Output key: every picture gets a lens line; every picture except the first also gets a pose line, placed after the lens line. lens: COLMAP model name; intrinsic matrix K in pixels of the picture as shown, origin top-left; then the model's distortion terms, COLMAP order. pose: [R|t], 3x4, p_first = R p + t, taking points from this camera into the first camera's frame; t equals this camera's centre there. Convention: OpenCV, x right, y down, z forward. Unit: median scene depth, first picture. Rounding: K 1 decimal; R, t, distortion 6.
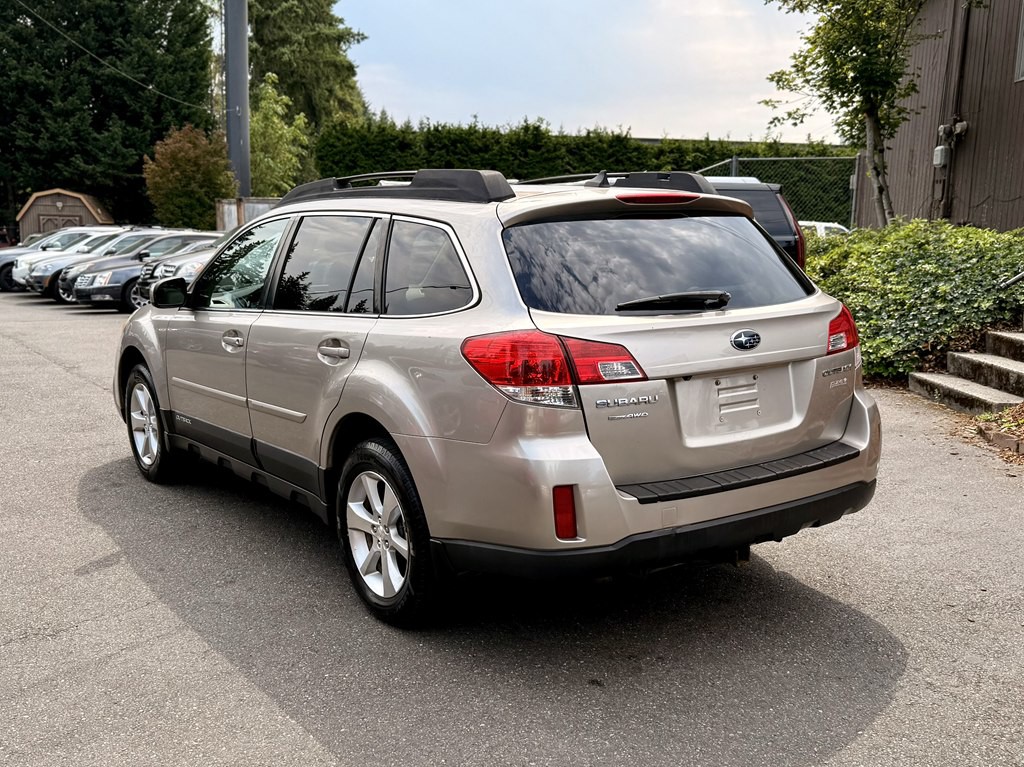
lens RADIAL K [[1093.9, 0, 510.0], [0, 1093.9, 431.5], [0, 0, 1]] dist [0.074800, -0.141315]
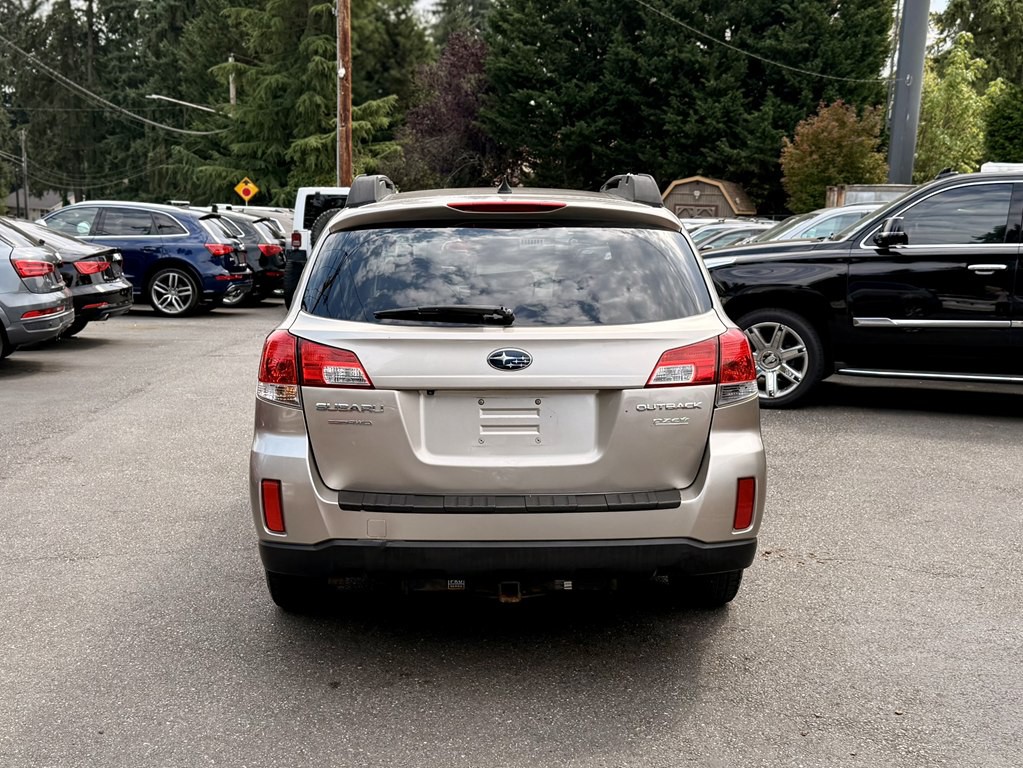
lens RADIAL K [[1300.2, 0, 494.7], [0, 1300.2, 421.7], [0, 0, 1]] dist [0.185658, -0.365850]
pose [[0.825320, 0.103862, -0.555031, 0.079466], [-0.120111, 0.992735, 0.007168, -0.003518], [0.551743, 0.060750, 0.831799, 0.006905]]
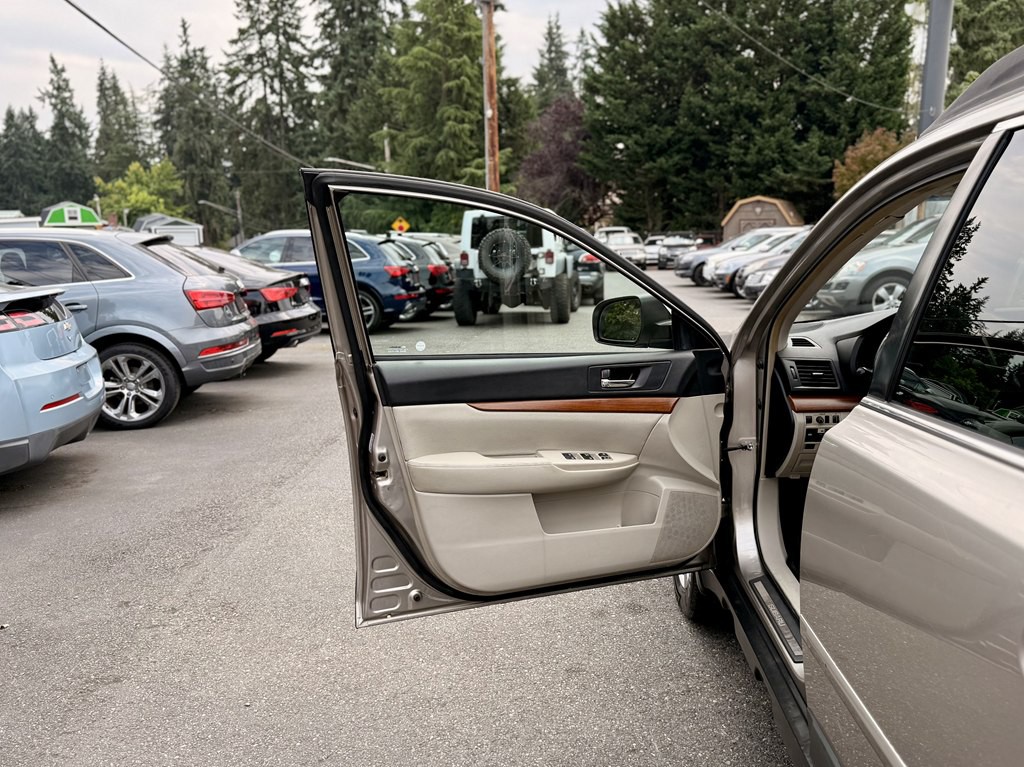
lens RADIAL K [[903.3, 0, 533.0], [0, 903.3, 418.8], [0, 0, 1]] dist [0.098412, -0.185118]
pose [[0.804371, 0.096553, -0.586230, -0.016319], [-0.083814, 0.995280, 0.048922, -0.014268], [0.588186, 0.009783, 0.808666, 0.088193]]
